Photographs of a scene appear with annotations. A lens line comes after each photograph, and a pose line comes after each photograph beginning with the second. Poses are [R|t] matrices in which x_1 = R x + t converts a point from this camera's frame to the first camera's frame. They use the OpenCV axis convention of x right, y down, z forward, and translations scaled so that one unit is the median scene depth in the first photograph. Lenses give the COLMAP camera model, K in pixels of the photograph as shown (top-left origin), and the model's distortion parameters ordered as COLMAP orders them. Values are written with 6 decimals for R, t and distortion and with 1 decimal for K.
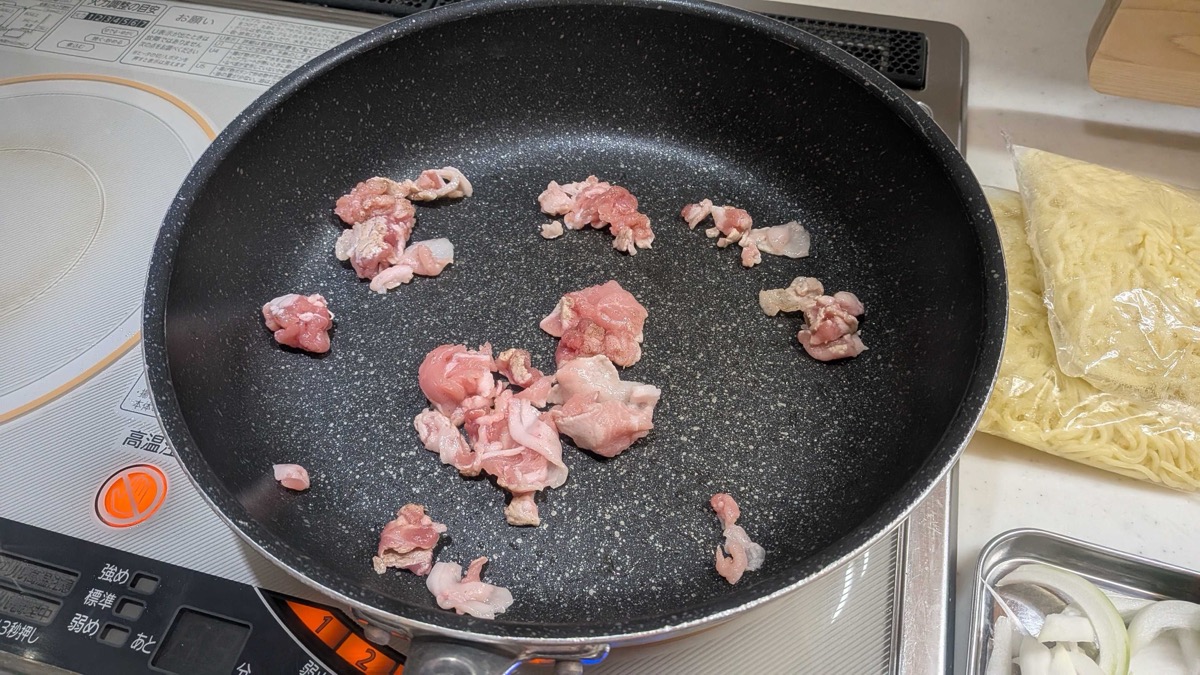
lens RADIAL K [[962.5, 0, 587.1], [0, 962.5, 327.3], [0, 0, 1]] dist [0.117104, -0.299826]
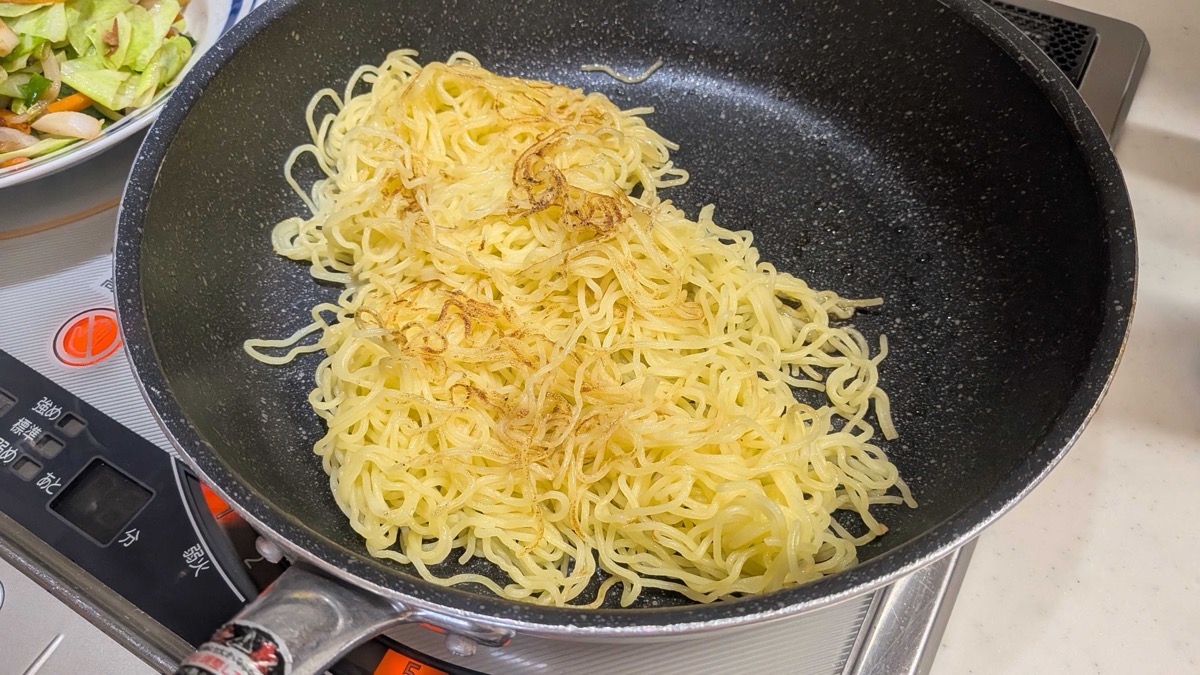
lens RADIAL K [[955.4, 0, 581.5], [0, 955.4, 340.7], [0, 0, 1]] dist [0.066042, -0.170795]
pose [[0.963156, 0.215052, -0.161500, 0.116486], [-0.211456, 0.976596, 0.039339, 0.029103], [0.166180, -0.003739, 0.986088, 0.145734]]
